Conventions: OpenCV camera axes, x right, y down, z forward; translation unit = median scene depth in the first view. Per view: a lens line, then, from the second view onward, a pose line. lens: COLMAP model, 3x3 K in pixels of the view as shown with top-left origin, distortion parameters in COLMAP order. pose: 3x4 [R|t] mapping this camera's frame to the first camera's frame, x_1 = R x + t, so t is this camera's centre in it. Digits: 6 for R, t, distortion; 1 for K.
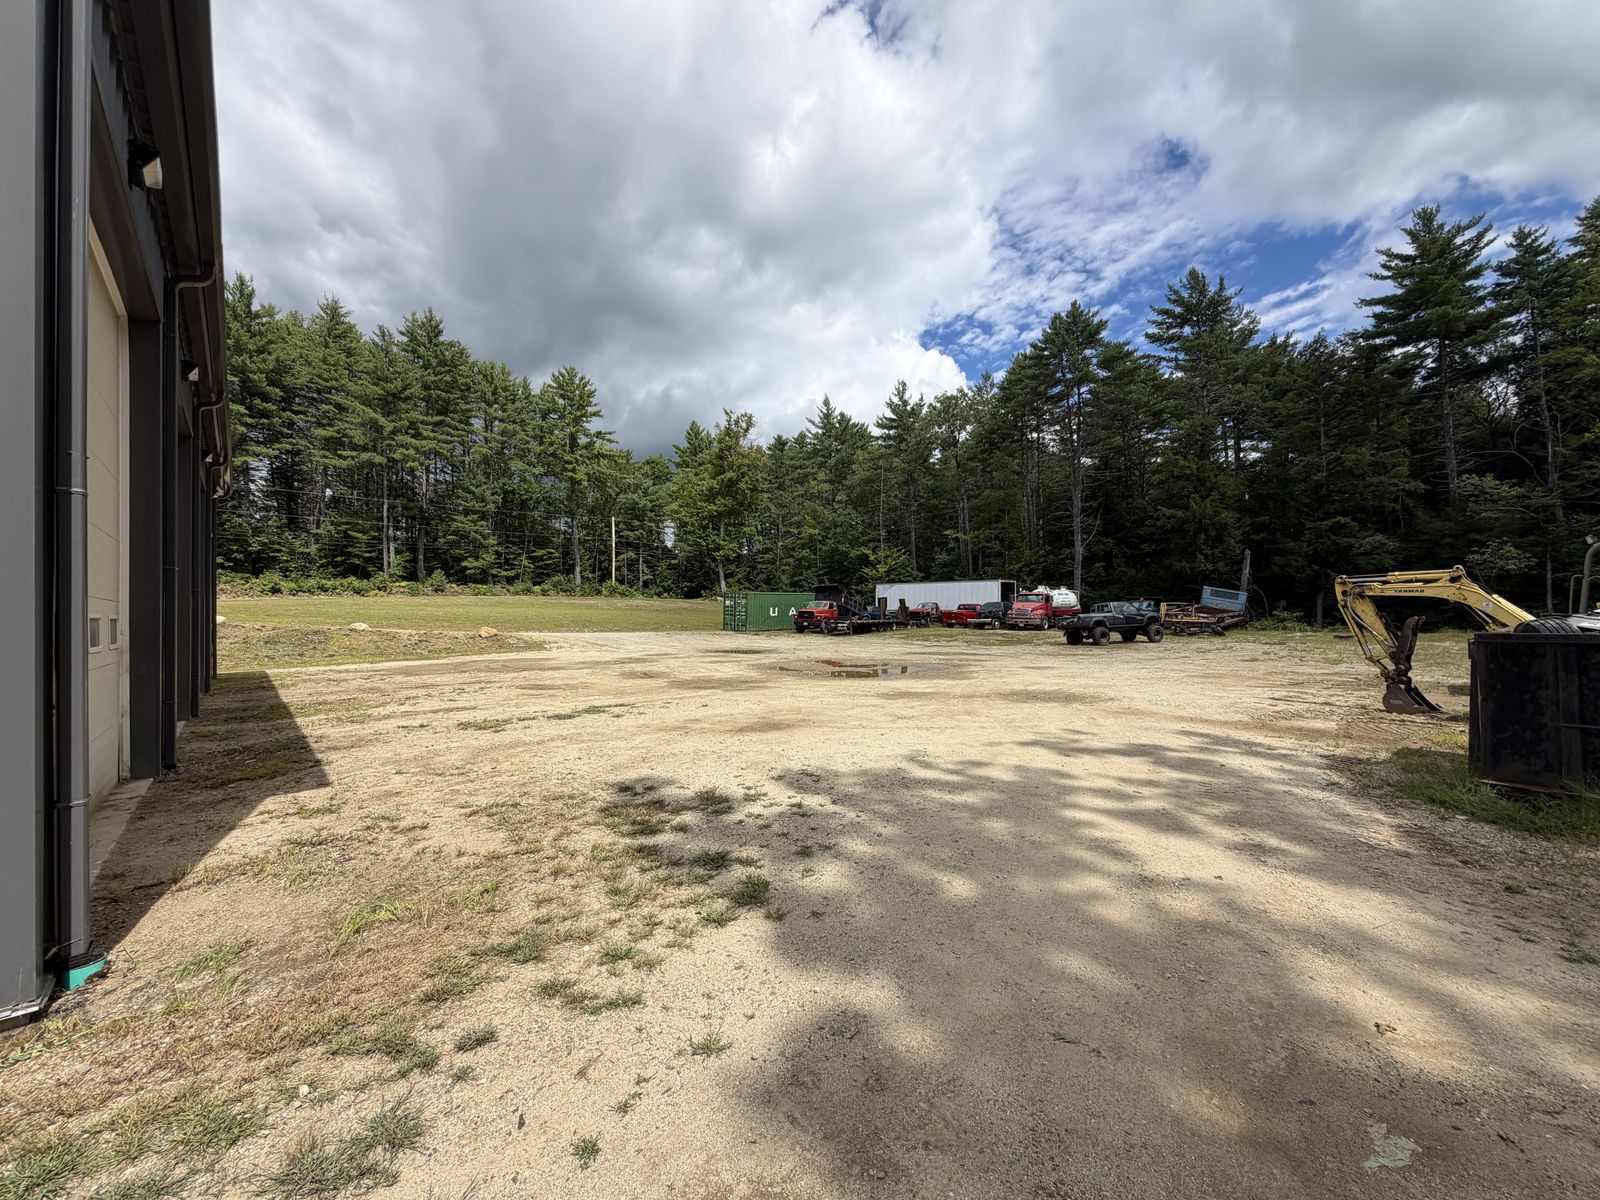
lens RADIAL K [[637.0, 0, 801.6], [0, 637.0, 602.2], [0, 0, 1]] dist [0.001661, 0.001080]
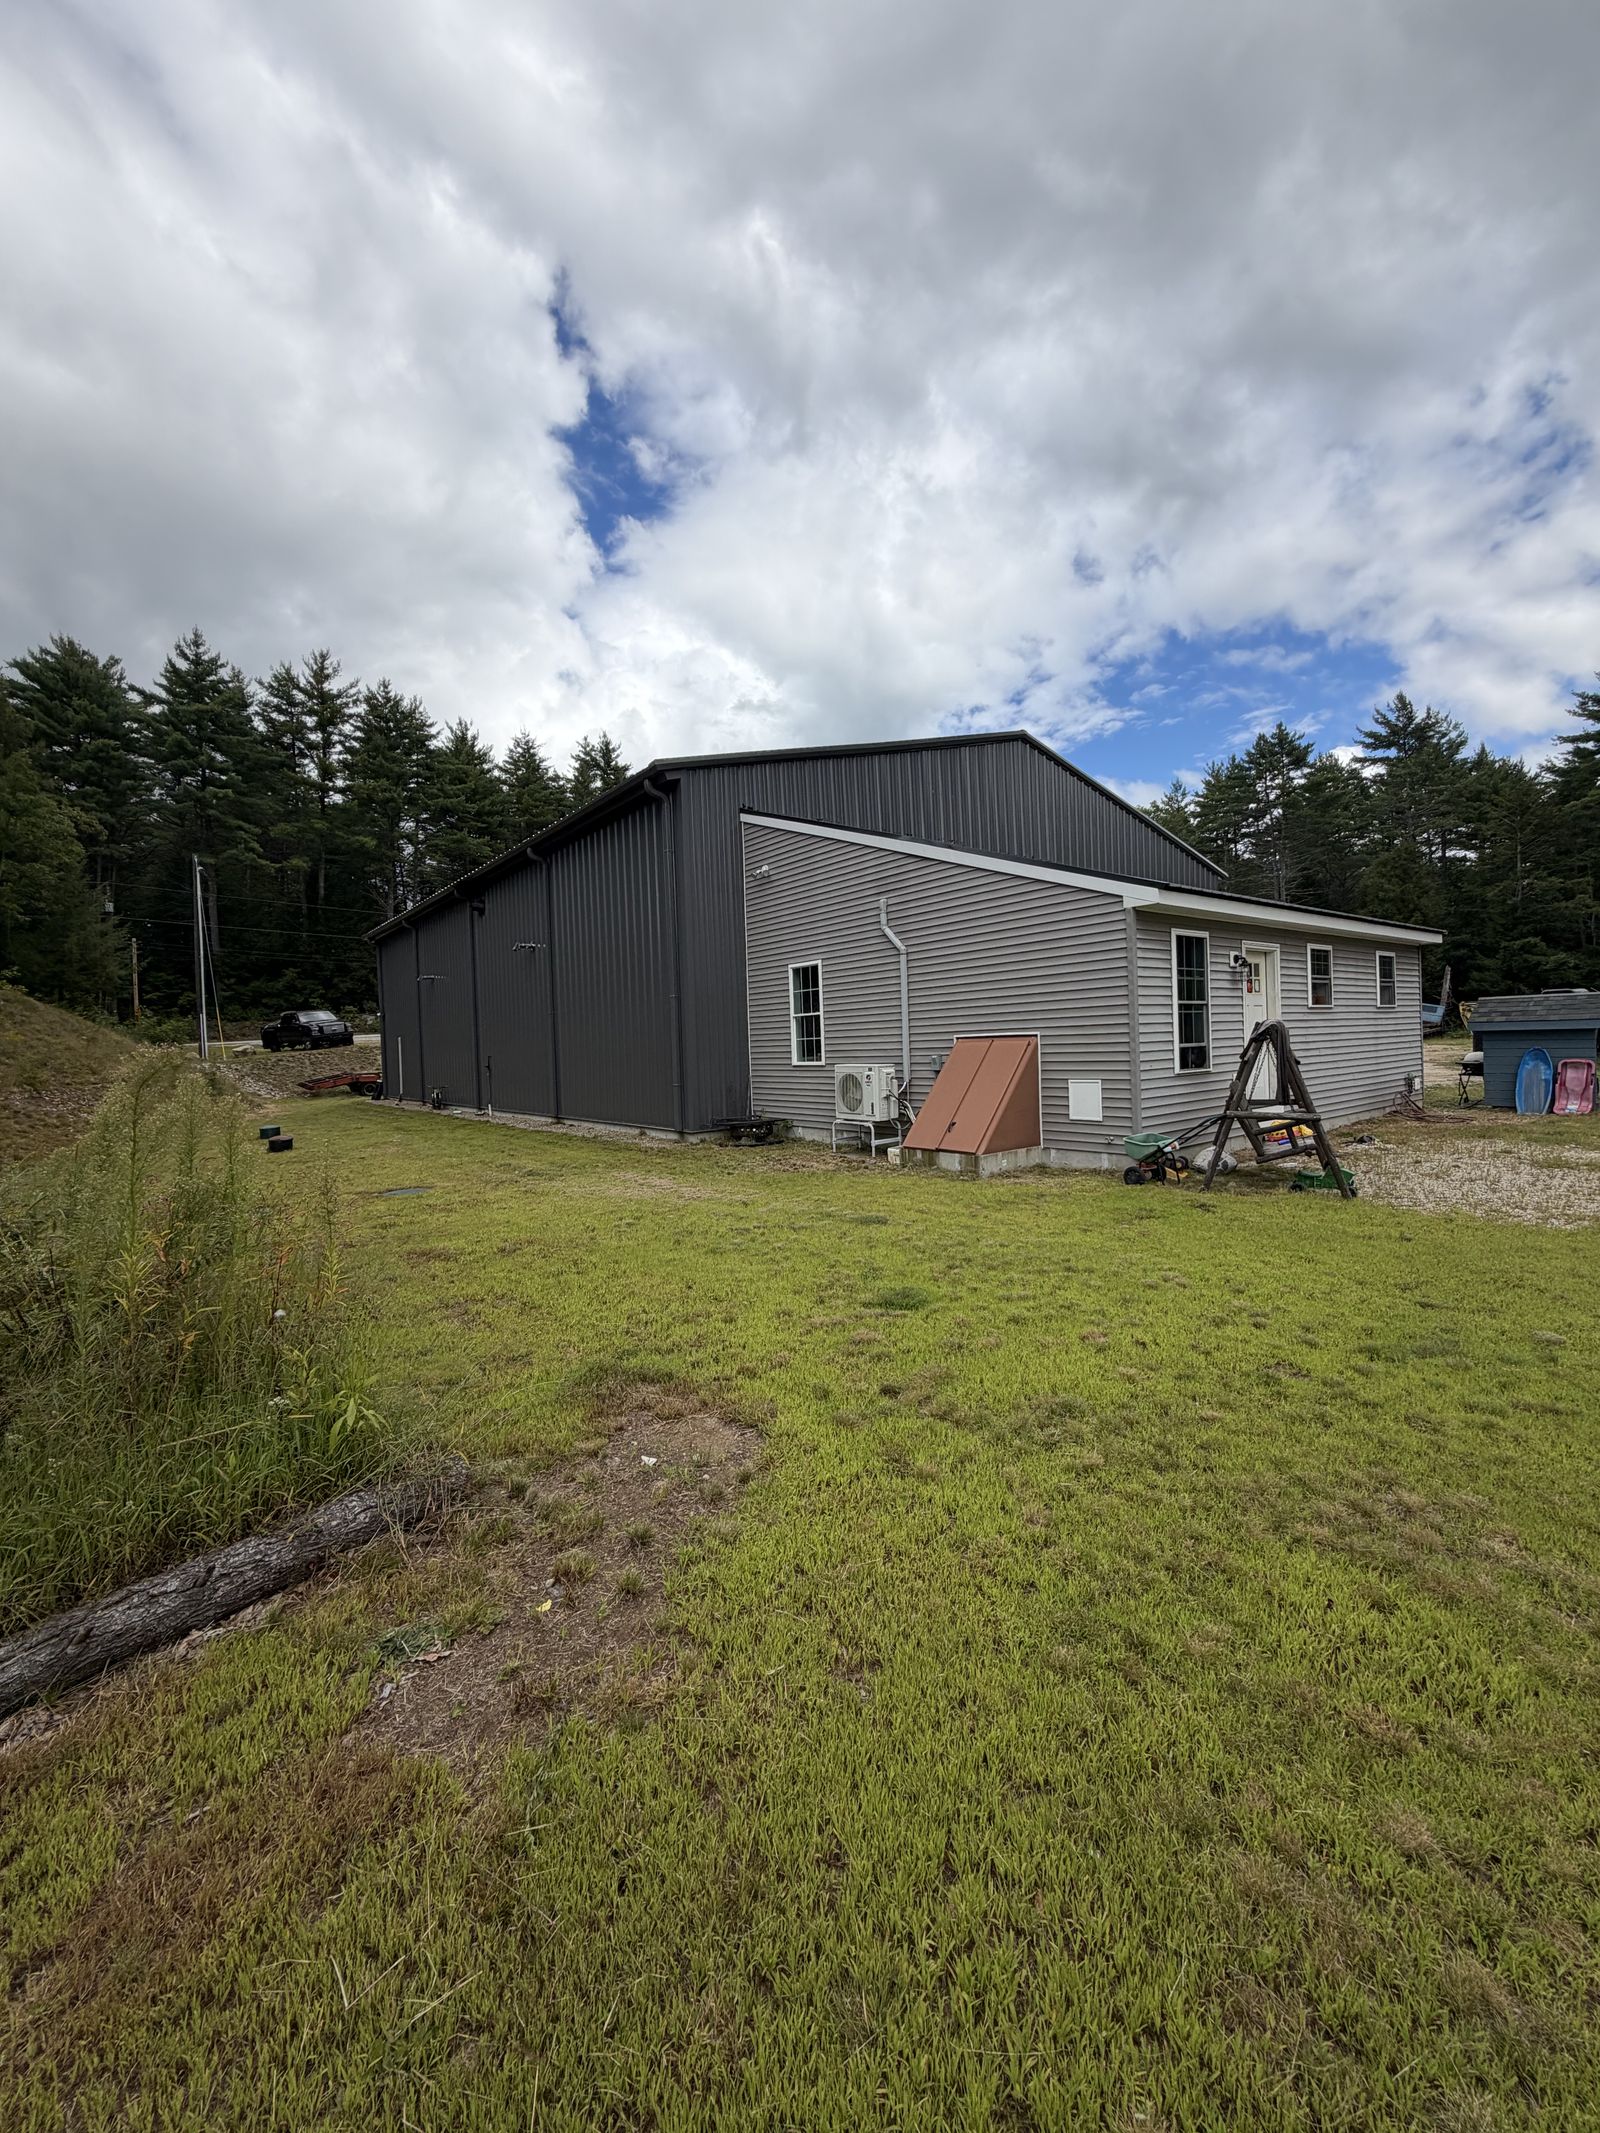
lens RADIAL K [[849.3, 0, 814.0], [0, 849.3, 1062.9], [0, 0, 1]] dist [0.001661, 0.001080]
pose [[0.999094, -0.001461, -0.042532, -0.241475], [0.003032, 0.999314, 0.036911, 0.019319], [0.042449, -0.037007, 0.998413, -0.379948]]
